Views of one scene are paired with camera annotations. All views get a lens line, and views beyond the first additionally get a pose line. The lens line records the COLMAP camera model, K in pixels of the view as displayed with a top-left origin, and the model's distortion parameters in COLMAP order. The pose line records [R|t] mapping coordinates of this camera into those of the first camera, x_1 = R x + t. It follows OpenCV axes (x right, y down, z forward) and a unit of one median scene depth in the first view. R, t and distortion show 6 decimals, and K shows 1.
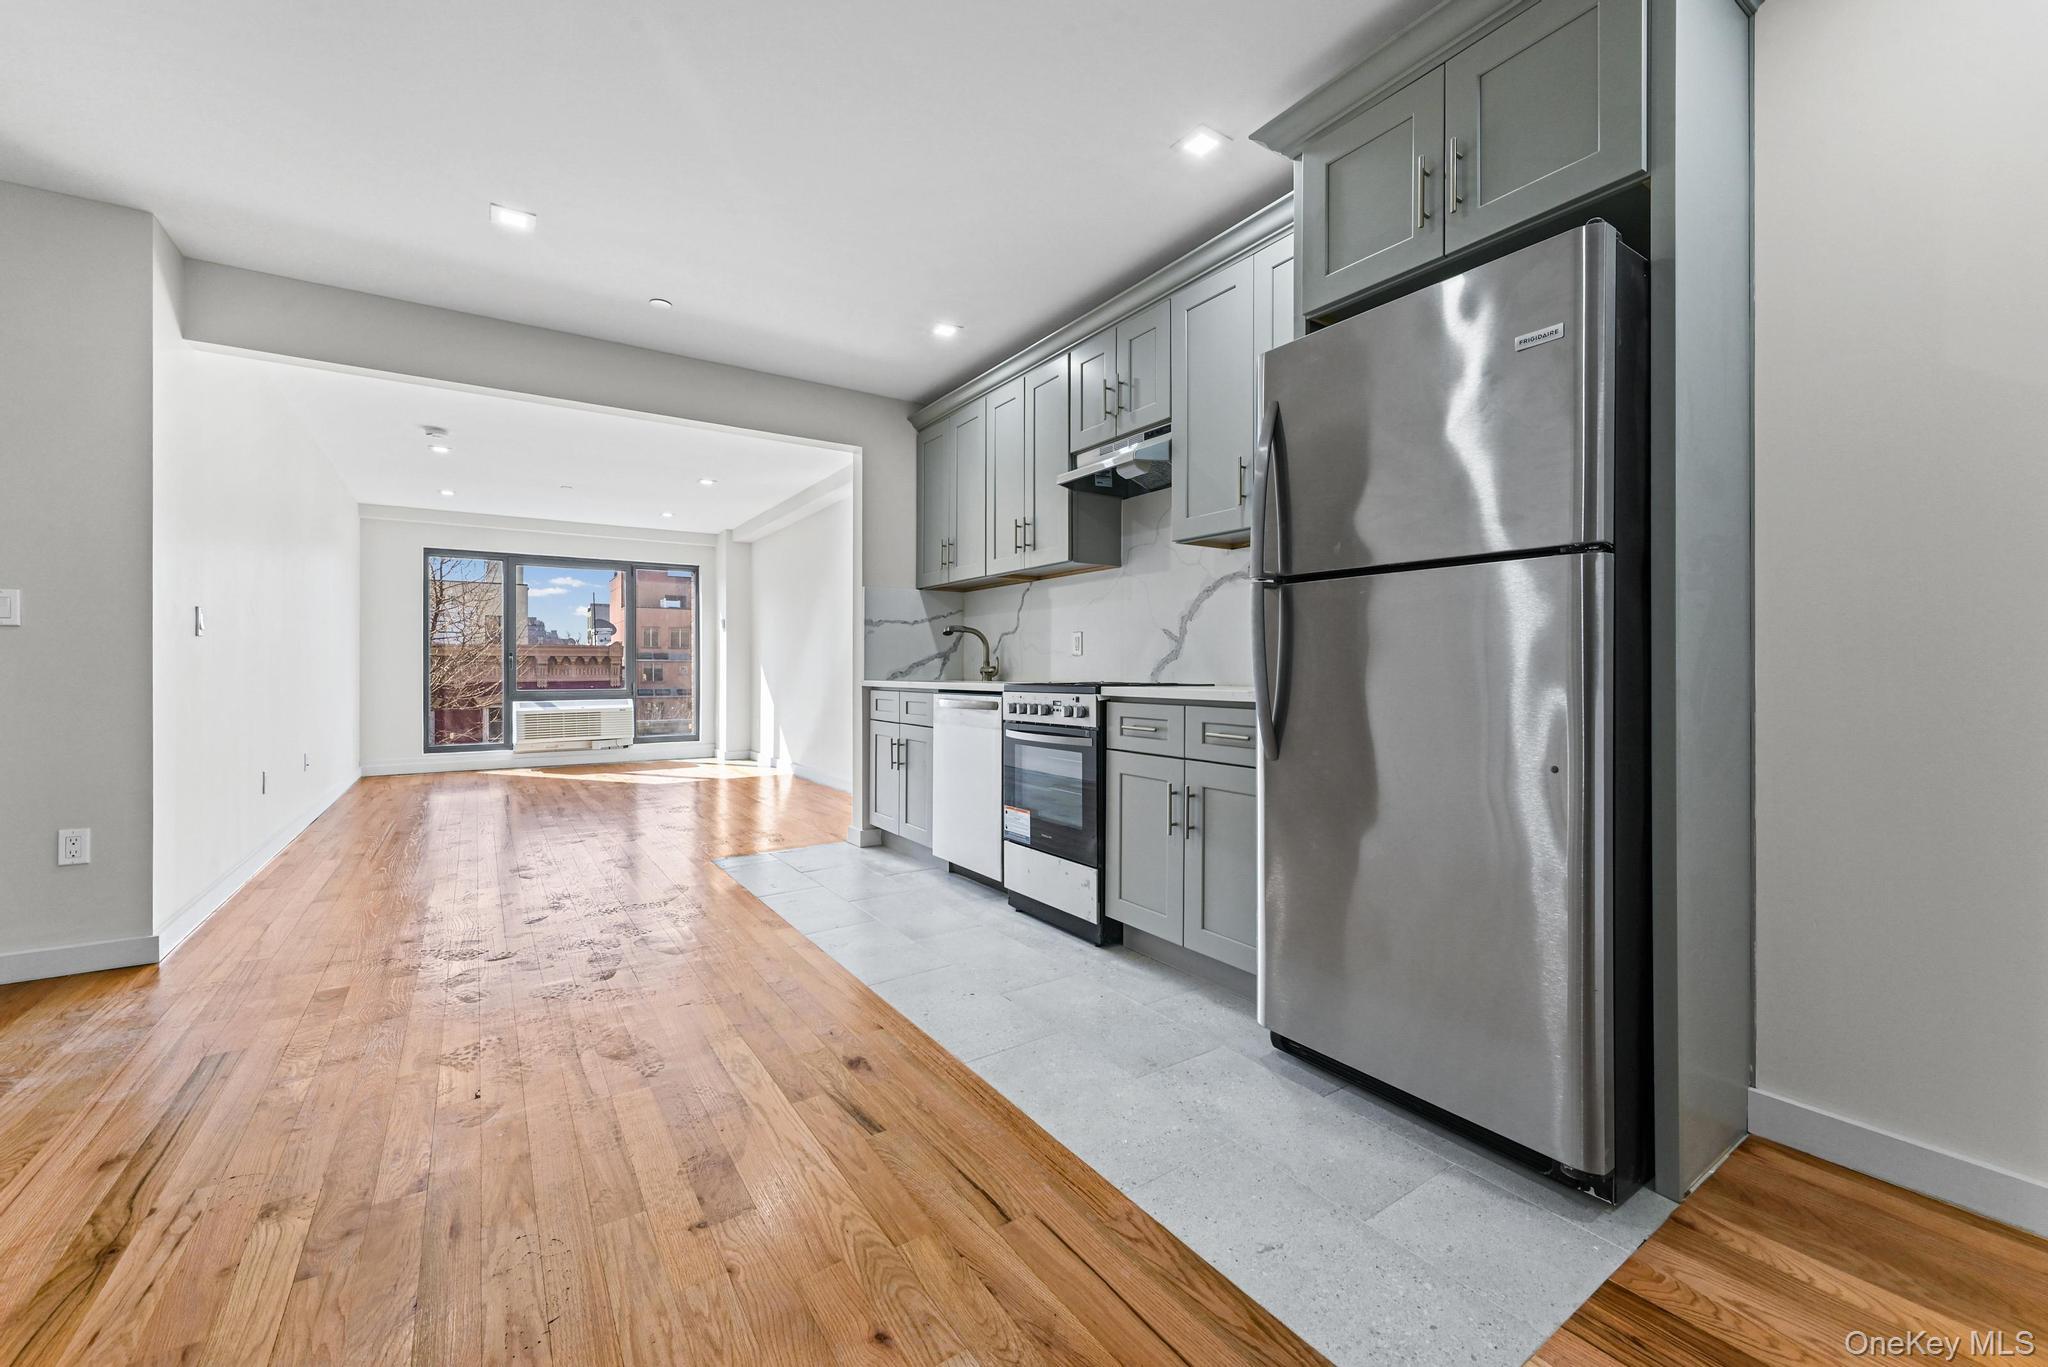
lens RADIAL K [[810.8, 0, 1027.5], [0, 810.8, 666.5], [0, 0, 1]] dist [-0.000844, -0.000276]
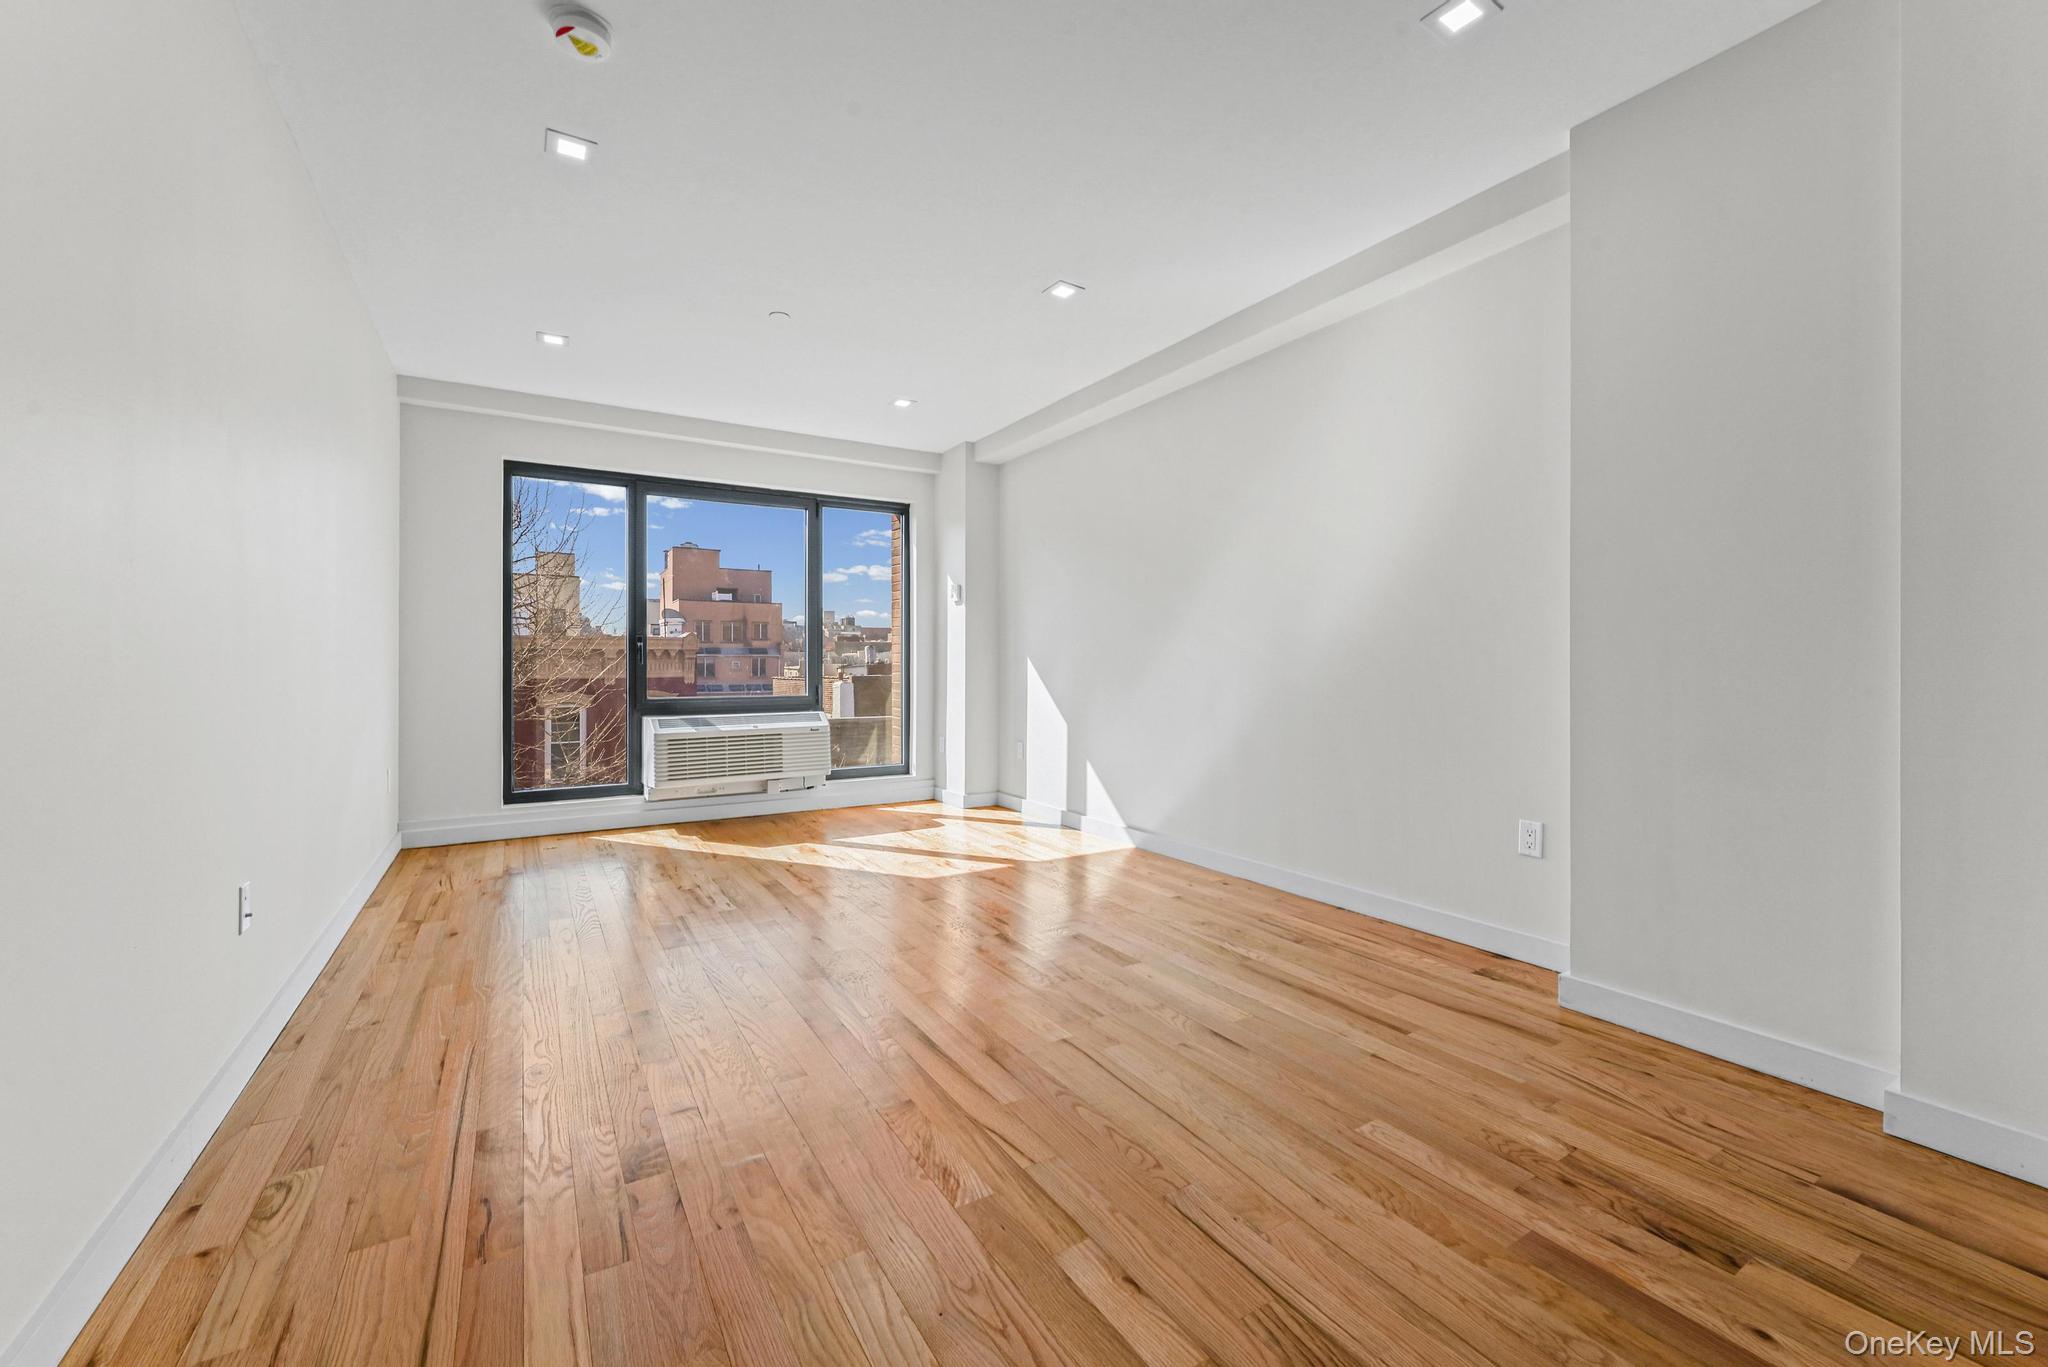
lens RADIAL K [[810.8, 0, 1027.5], [0, 810.8, 666.5], [0, 0, 1]] dist [-0.000844, -0.000276]
pose [[0.999160, 0.001390, -0.040960, -0.754335], [-0.001162, 0.999984, 0.005587, 0.004140], [0.040967, -0.005534, 0.999145, 0.943064]]
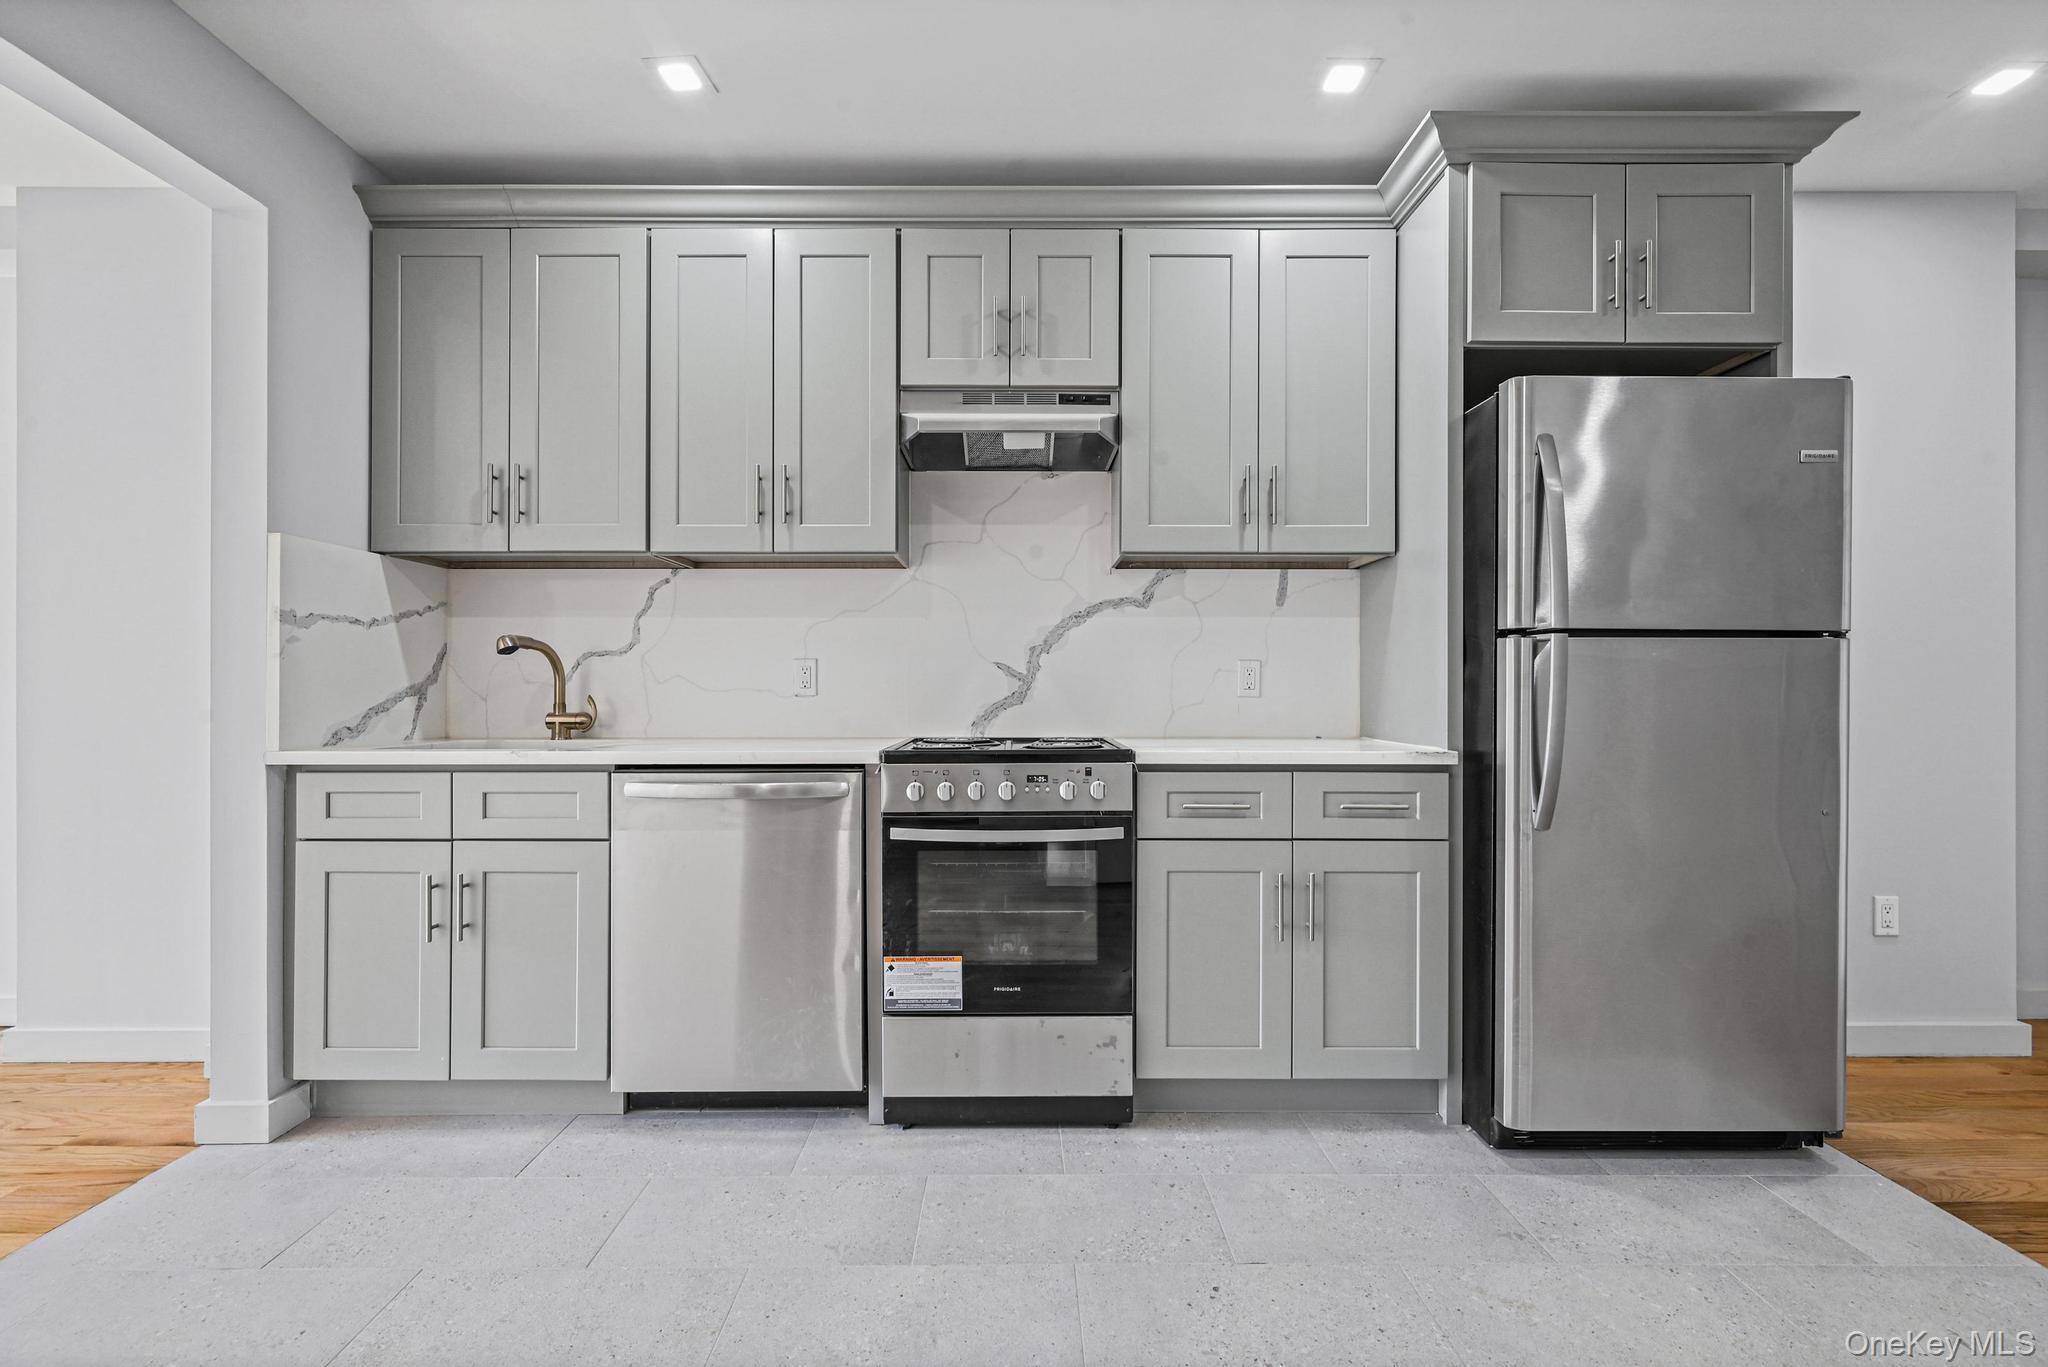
lens RADIAL K [[887.6, 0, 1016.1], [0, 887.6, 684.8], [0, 0, 1]] dist [-0.000367, 0.000280]
pose [[0.559620, 0.002590, 0.828745, -0.478523], [-0.003833, 0.999993, -0.000538, -0.025181], [-0.828741, -0.002875, 0.559625, 0.527763]]
